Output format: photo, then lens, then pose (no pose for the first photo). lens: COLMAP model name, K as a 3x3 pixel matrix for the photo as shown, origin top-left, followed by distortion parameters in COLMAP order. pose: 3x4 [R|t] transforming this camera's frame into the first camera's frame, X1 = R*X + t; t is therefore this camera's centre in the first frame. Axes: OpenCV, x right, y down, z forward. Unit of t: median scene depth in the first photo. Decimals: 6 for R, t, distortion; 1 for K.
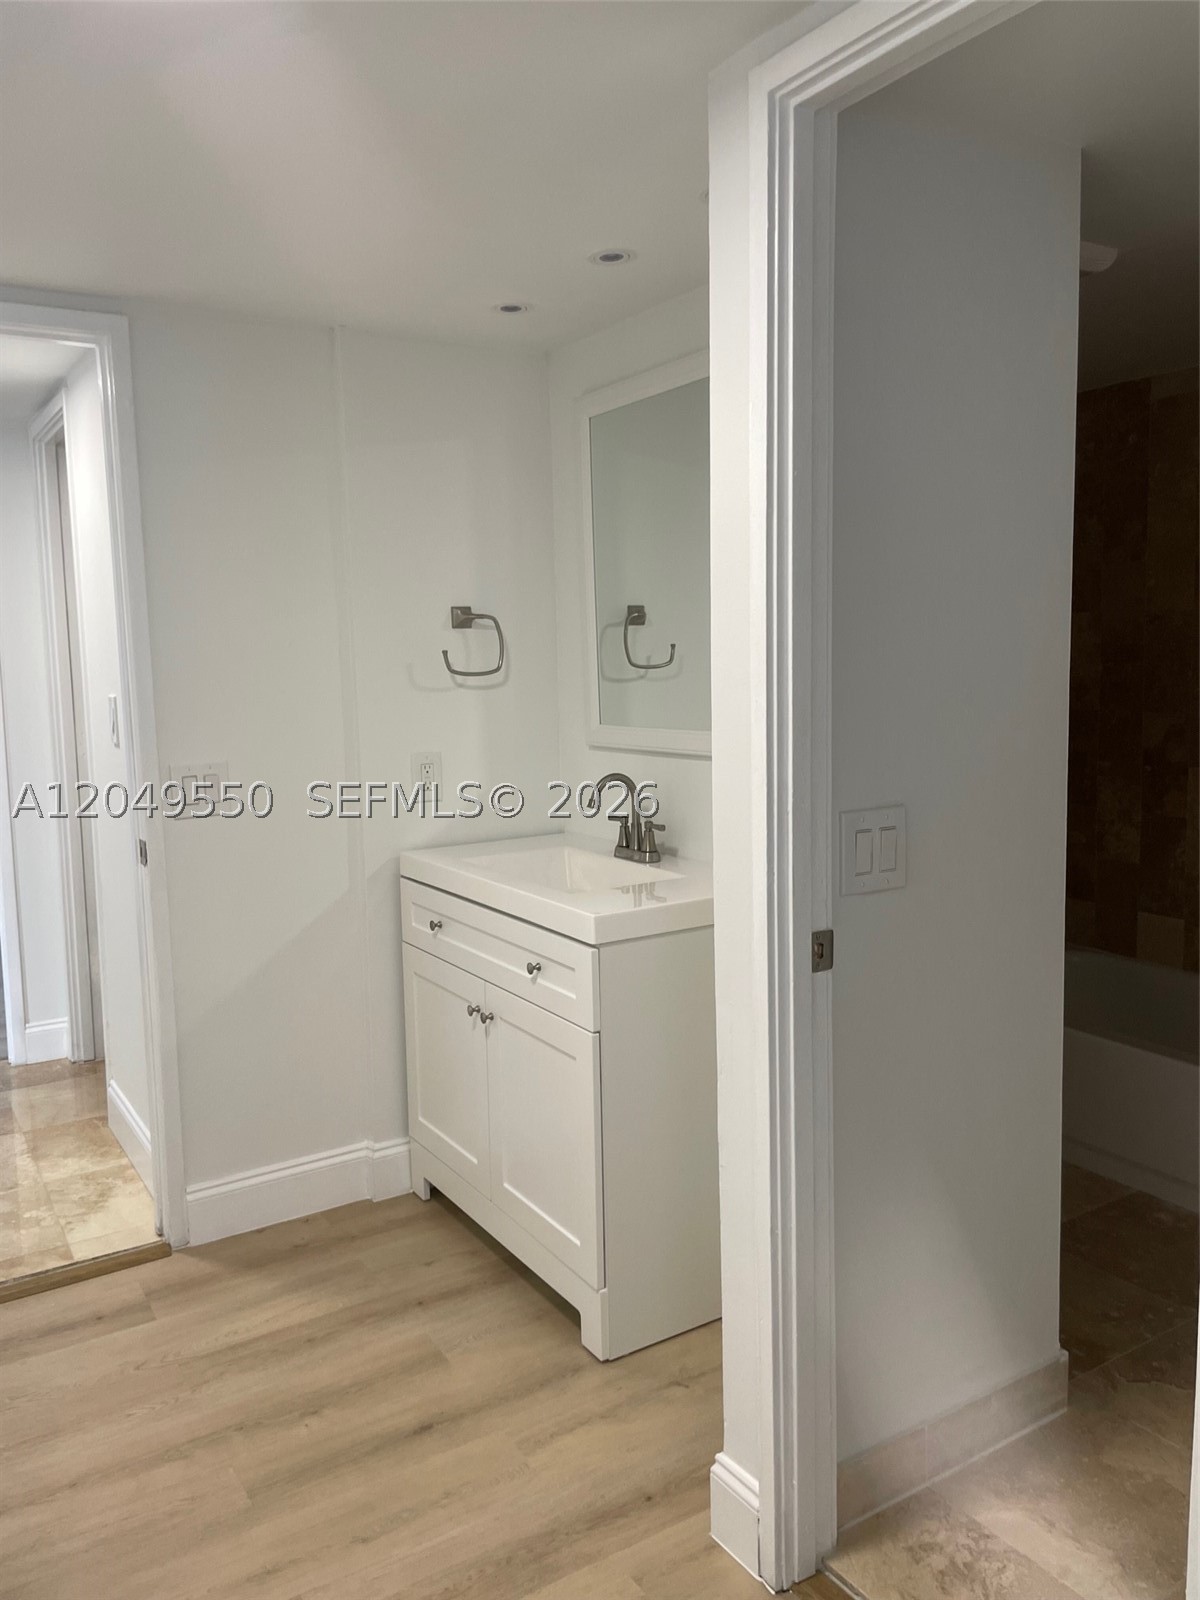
lens RADIAL K [[1220.4, 0, 599.6], [0, 1220.4, 790.0], [0, 0, 1]] dist [0.131729, -0.169146]
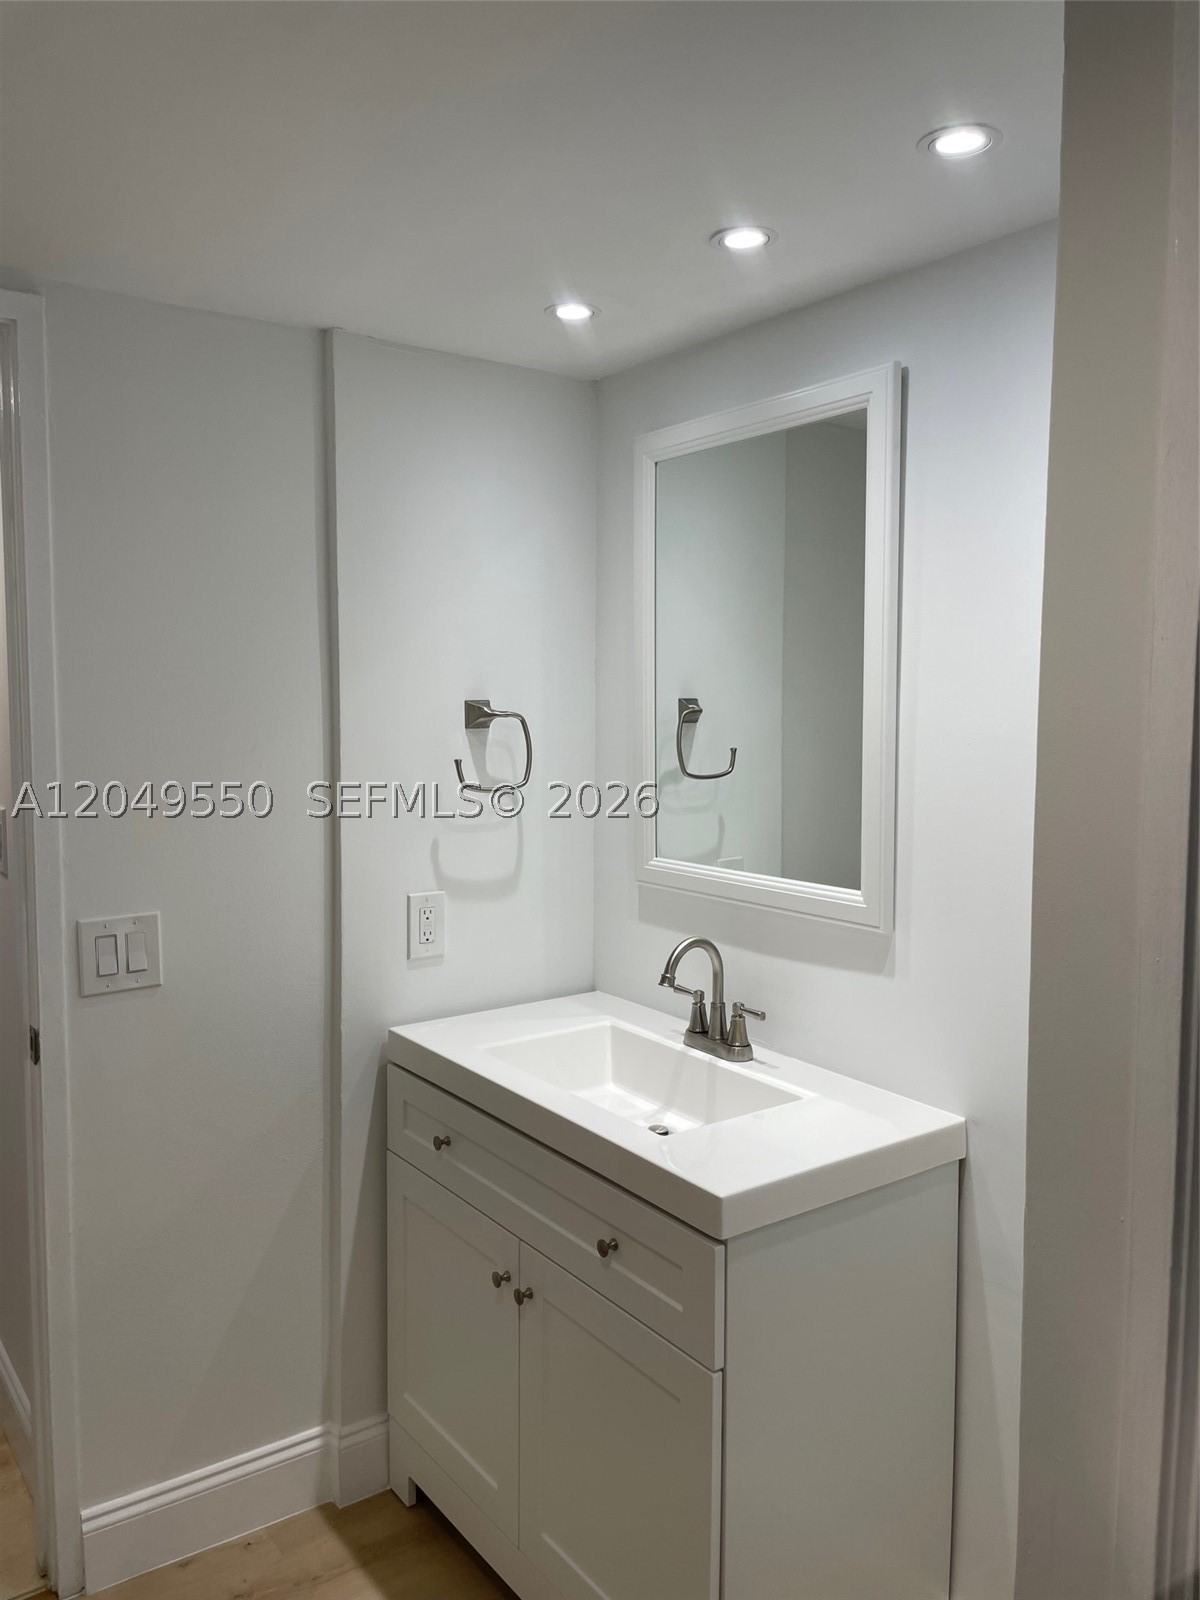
lens RADIAL K [[1220.4, 0, 599.6], [0, 1220.4, 790.0], [0, 0, 1]] dist [0.131729, -0.169146]
pose [[0.997120, 0.021032, 0.072861, -0.097442], [-0.018521, 0.999216, -0.034978, -0.073632], [-0.073539, 0.033527, 0.996729, 0.253924]]
